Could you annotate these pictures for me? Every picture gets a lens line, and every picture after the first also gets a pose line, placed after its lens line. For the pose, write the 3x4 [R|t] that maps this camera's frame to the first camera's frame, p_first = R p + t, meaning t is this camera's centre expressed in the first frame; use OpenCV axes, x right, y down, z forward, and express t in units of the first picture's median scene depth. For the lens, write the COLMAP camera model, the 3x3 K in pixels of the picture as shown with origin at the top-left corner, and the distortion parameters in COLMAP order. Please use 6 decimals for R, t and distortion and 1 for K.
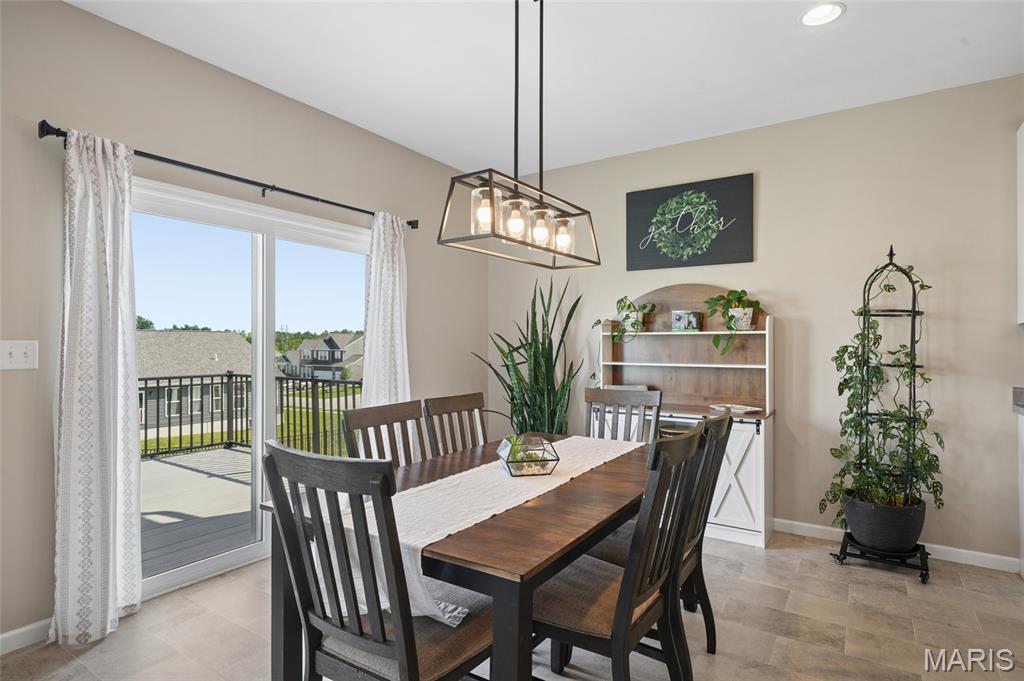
lens RADIAL K [[536.5, 0, 512.0], [0, 536.5, 340.5], [0, 0, 1]] dist [-0.000122, 0.000276]
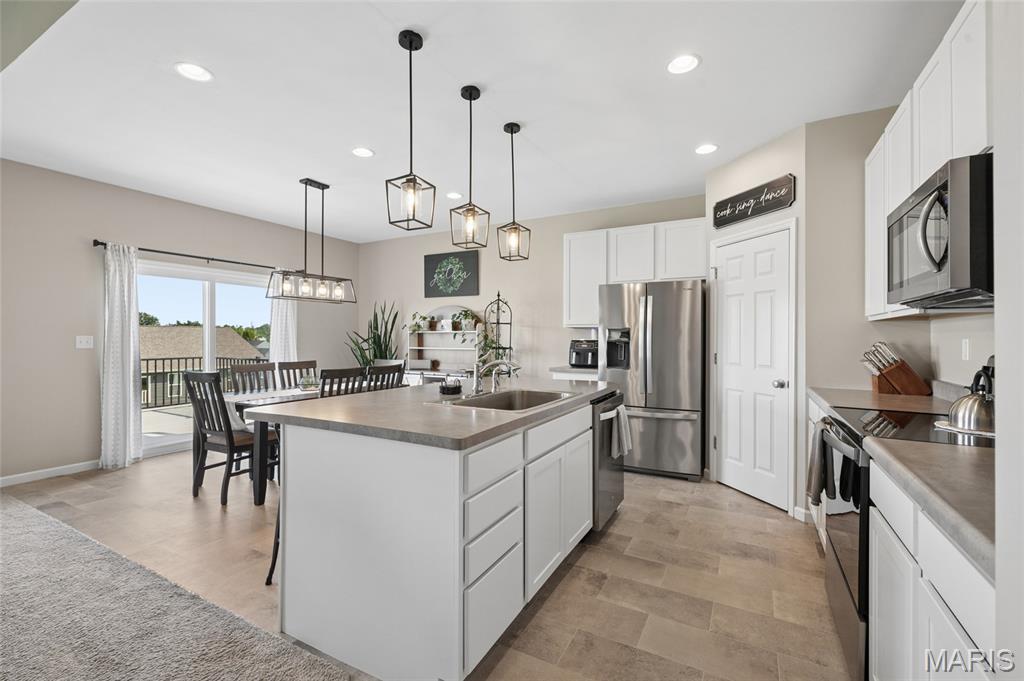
lens RADIAL K [[442.8, 0, 512.4], [0, 442.8, 336.0], [0, 0, 1]] dist [0.000799, 0.000023]
pose [[0.996391, 0.000111, 0.084882, 0.450065], [-0.000390, 0.999995, 0.003268, -0.004328], [-0.084881, -0.003290, 0.996386, -0.632063]]
